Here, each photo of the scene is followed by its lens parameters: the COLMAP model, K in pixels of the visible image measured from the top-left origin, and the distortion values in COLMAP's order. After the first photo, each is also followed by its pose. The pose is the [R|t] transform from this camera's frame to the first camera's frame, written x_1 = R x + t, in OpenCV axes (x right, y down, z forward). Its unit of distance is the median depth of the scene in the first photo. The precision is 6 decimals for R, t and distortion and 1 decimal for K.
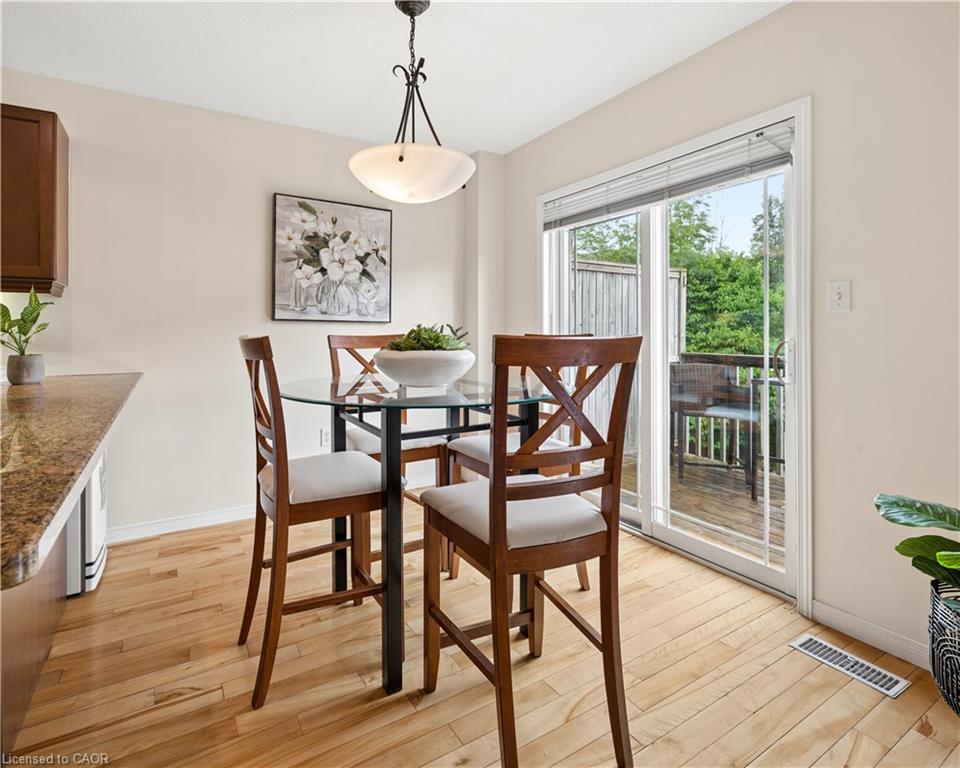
lens RADIAL K [[476.2, 0, 433.6], [0, 476.2, 334.0], [0, 0, 1]] dist [0.007269, 0.000266]
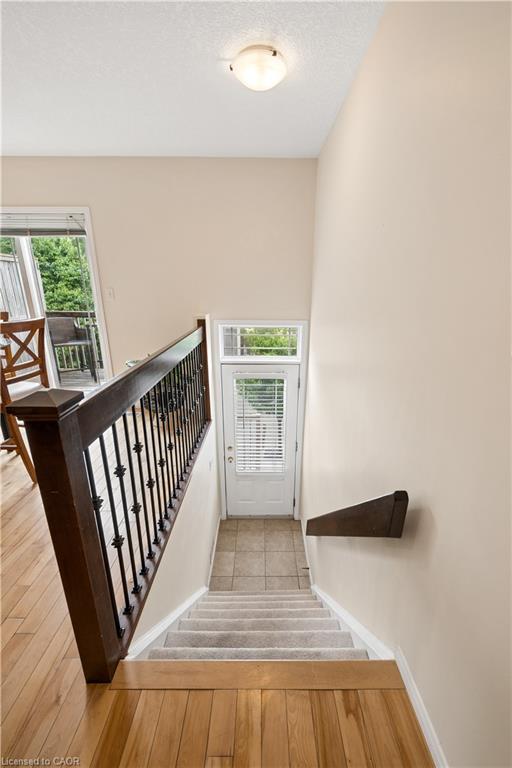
lens RADIAL K [[313.8, 0, 256.3], [0, 313.8, 390.2], [0, 0, 1]] dist [-0.000108, -0.000188]
pose [[0.475138, -0.263430, 0.839553, -0.218774], [-0.000410, 0.954067, 0.299594, -0.048091], [-0.879911, -0.142692, 0.453205, -0.336235]]
